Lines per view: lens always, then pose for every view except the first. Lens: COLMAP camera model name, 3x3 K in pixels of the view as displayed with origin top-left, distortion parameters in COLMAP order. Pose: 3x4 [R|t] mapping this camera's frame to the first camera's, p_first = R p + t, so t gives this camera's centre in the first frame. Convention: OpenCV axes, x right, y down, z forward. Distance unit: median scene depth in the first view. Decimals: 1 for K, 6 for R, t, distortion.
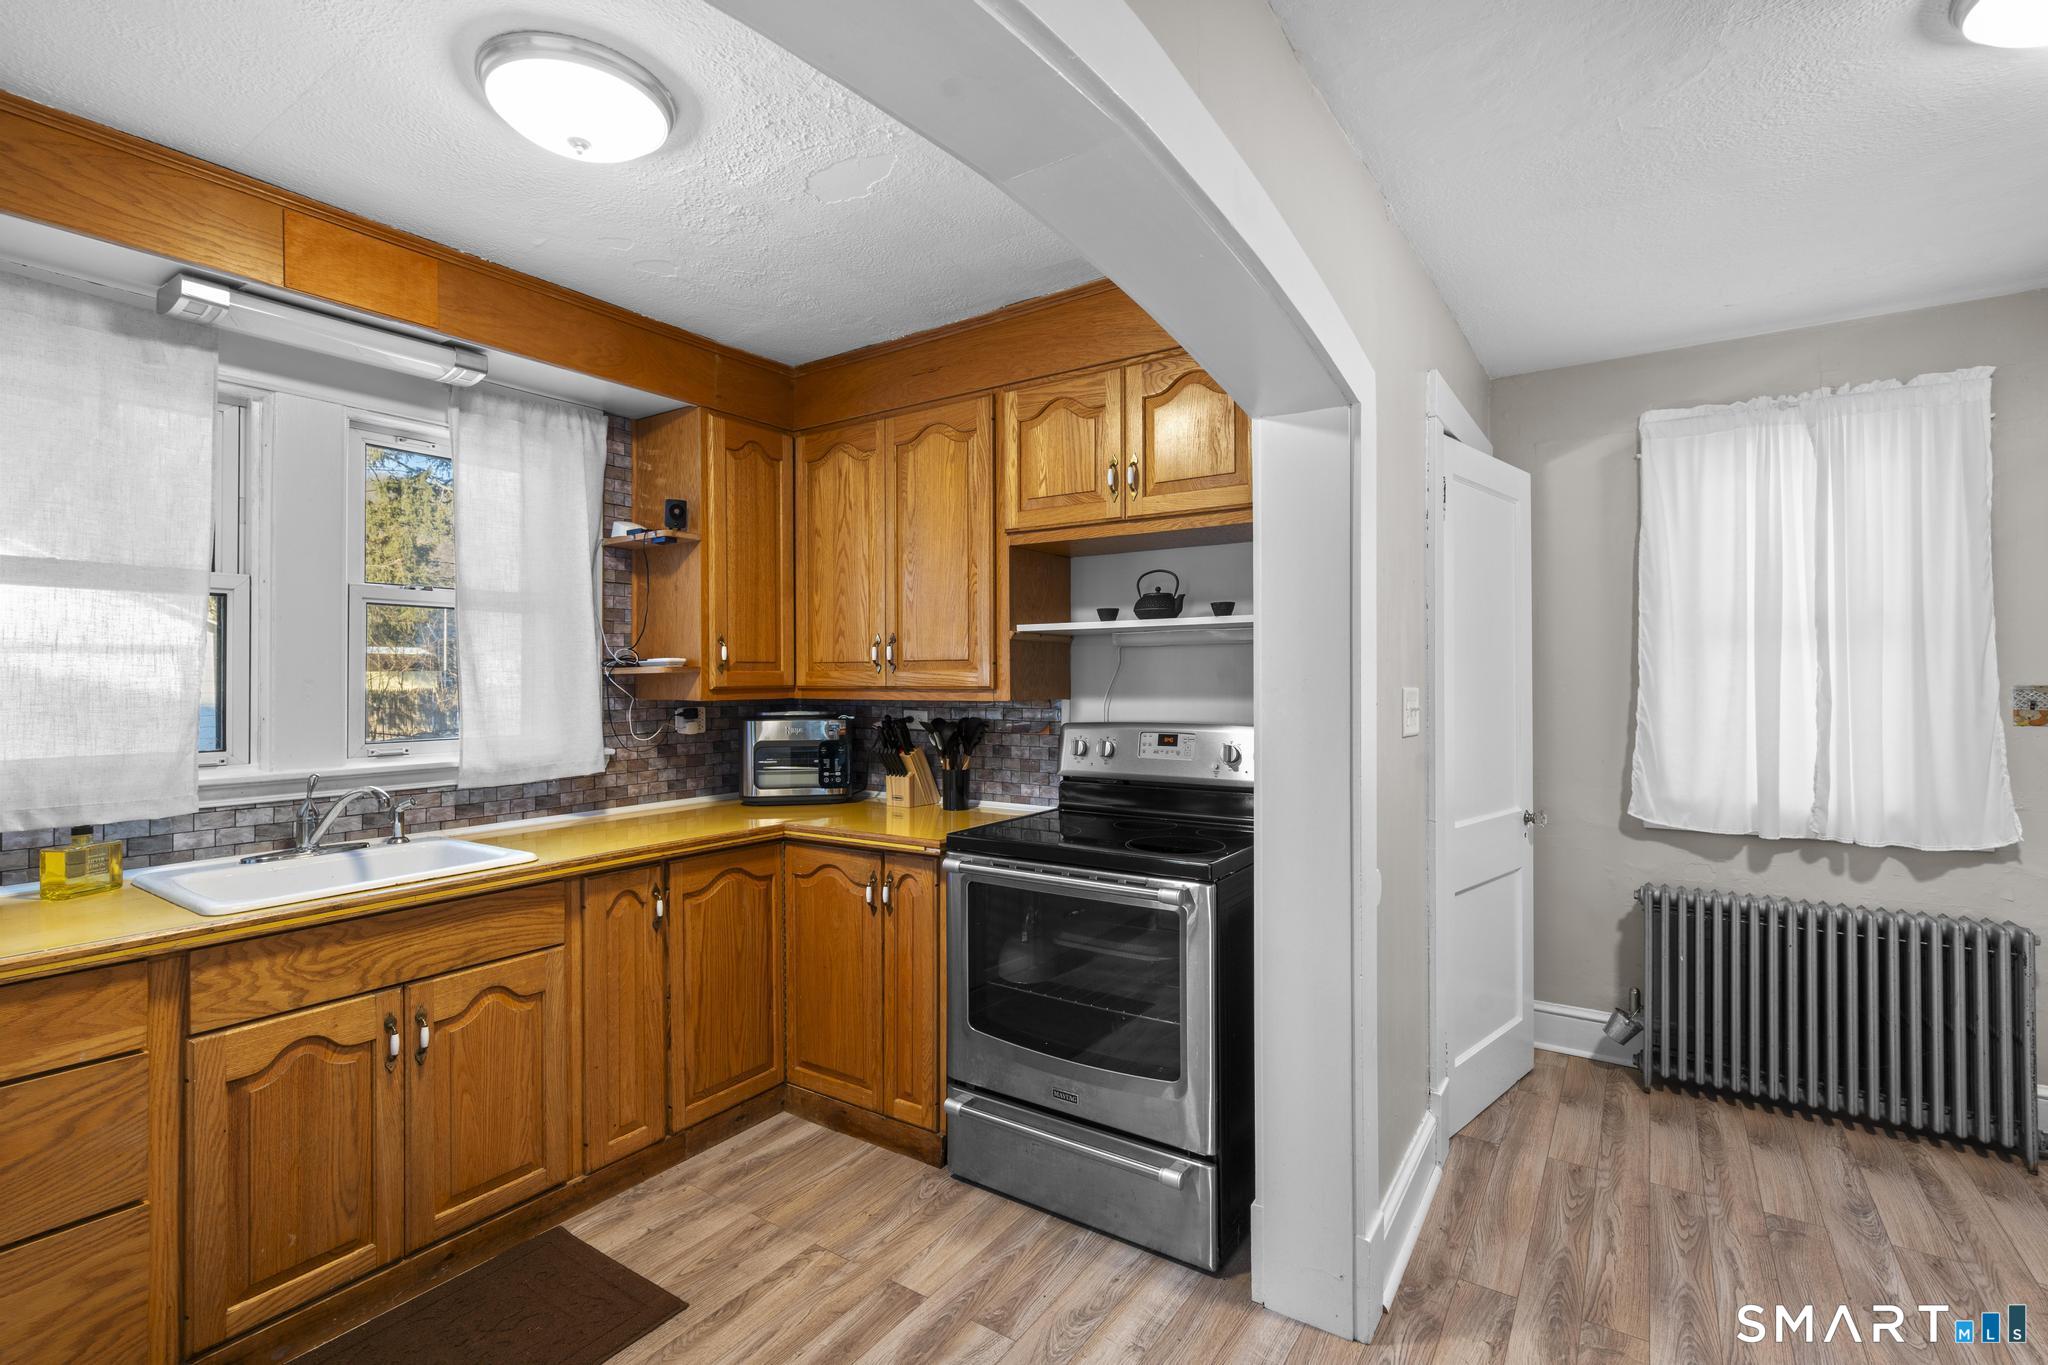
lens RADIAL K [[966.7, 0, 1013.8], [0, 966.7, 672.2], [0, 0, 1]] dist [-0.000076, 0.007277]
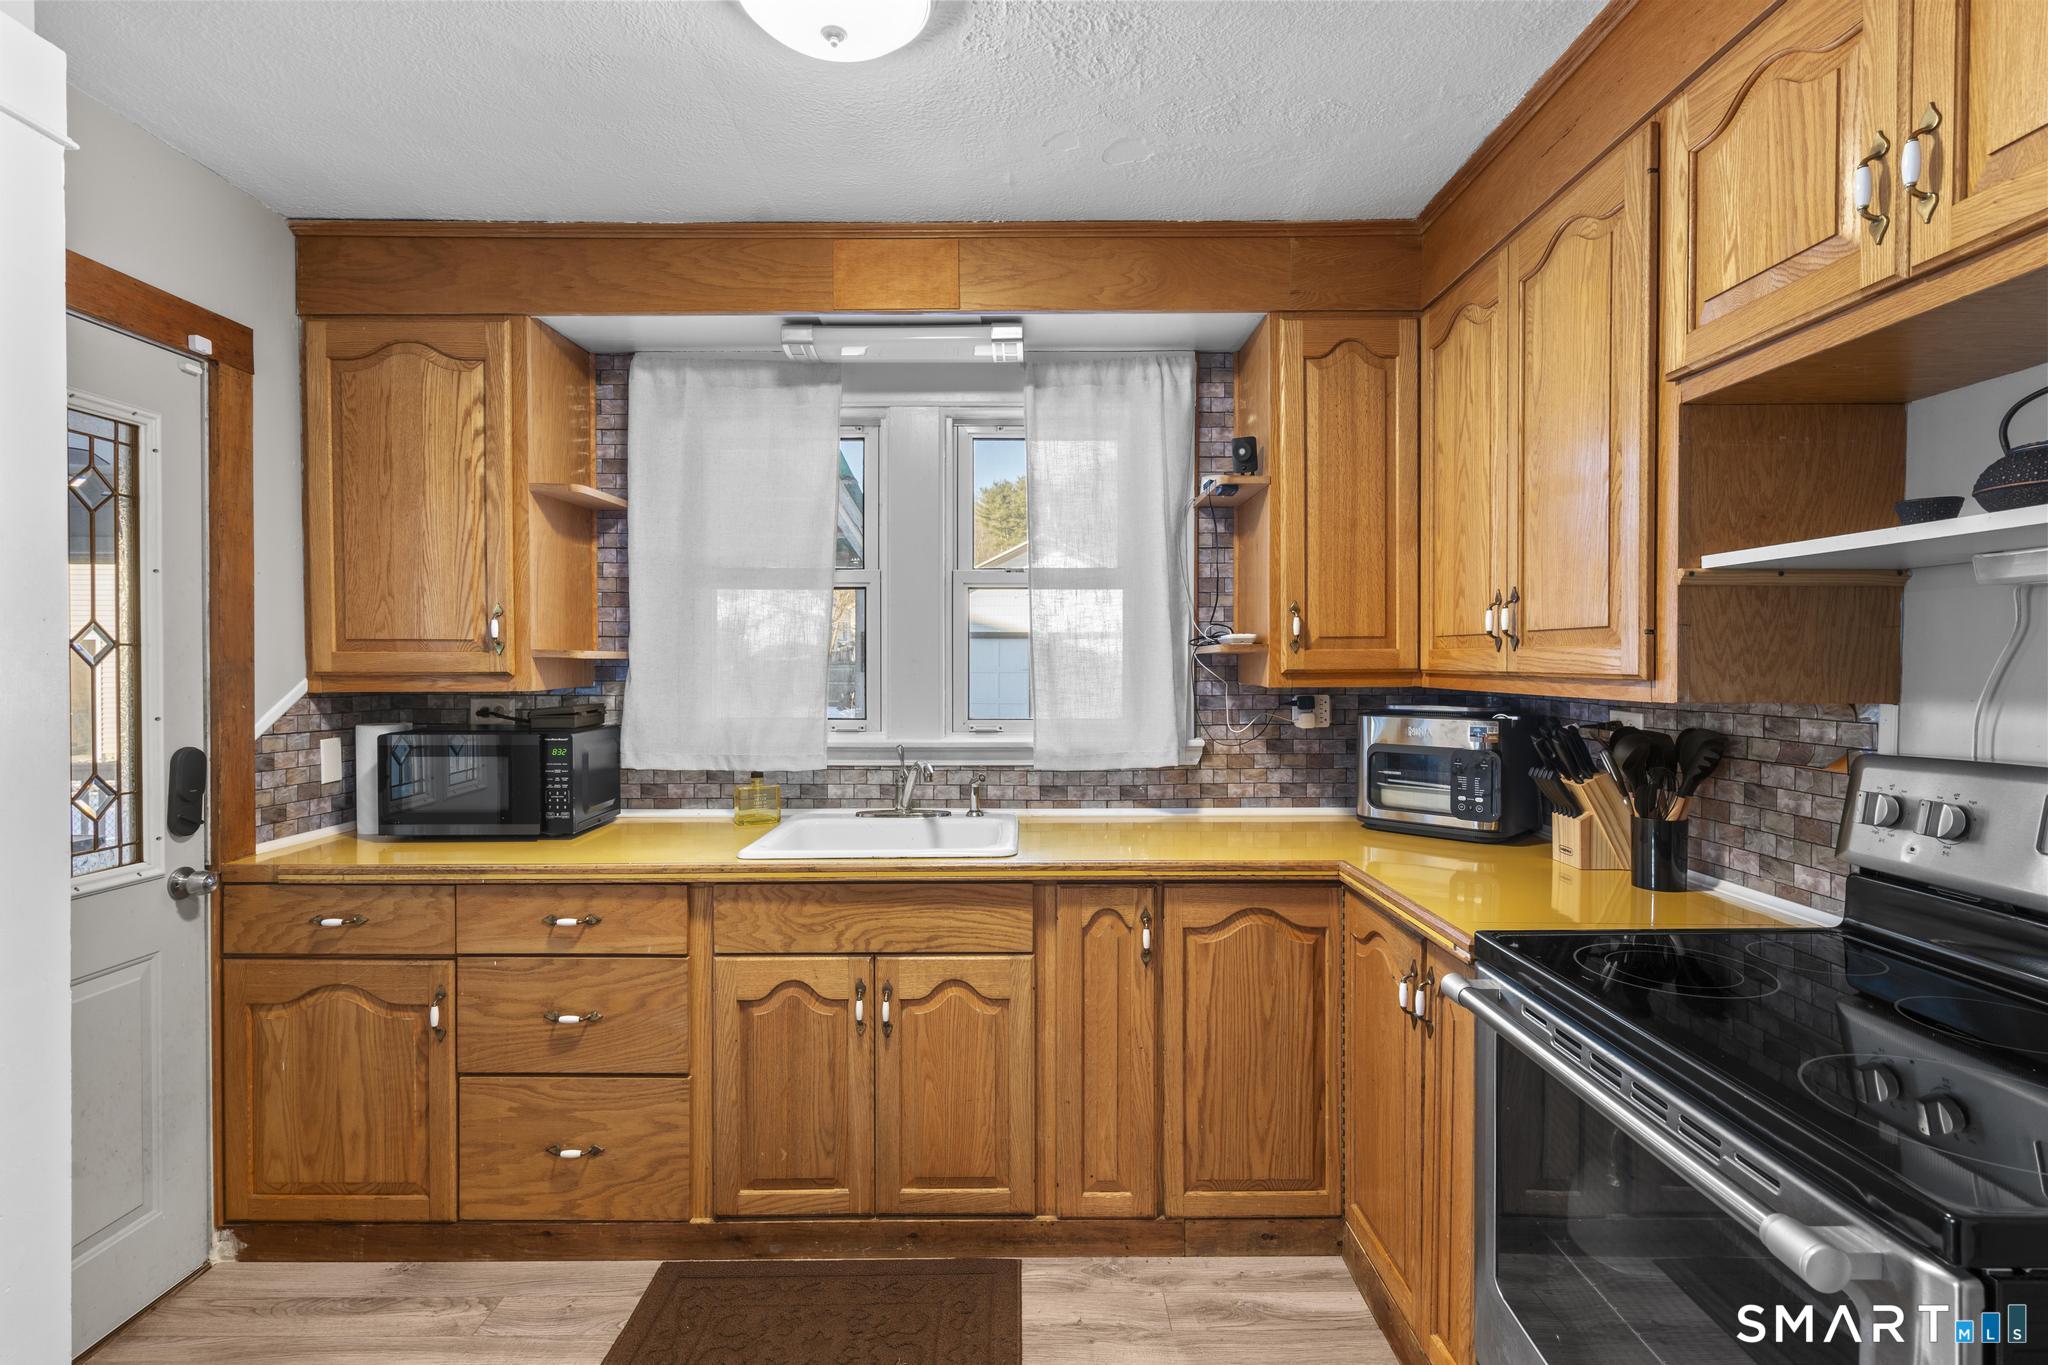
lens RADIAL K [[966.7, 0, 1013.8], [0, 966.7, 672.2], [0, 0, 1]] dist [-0.000076, 0.007277]
pose [[0.561488, 0.013009, -0.827383, 0.232841], [0.004301, 0.999817, 0.018639, 0.001803], [0.827474, -0.014024, 0.561329, 0.420358]]
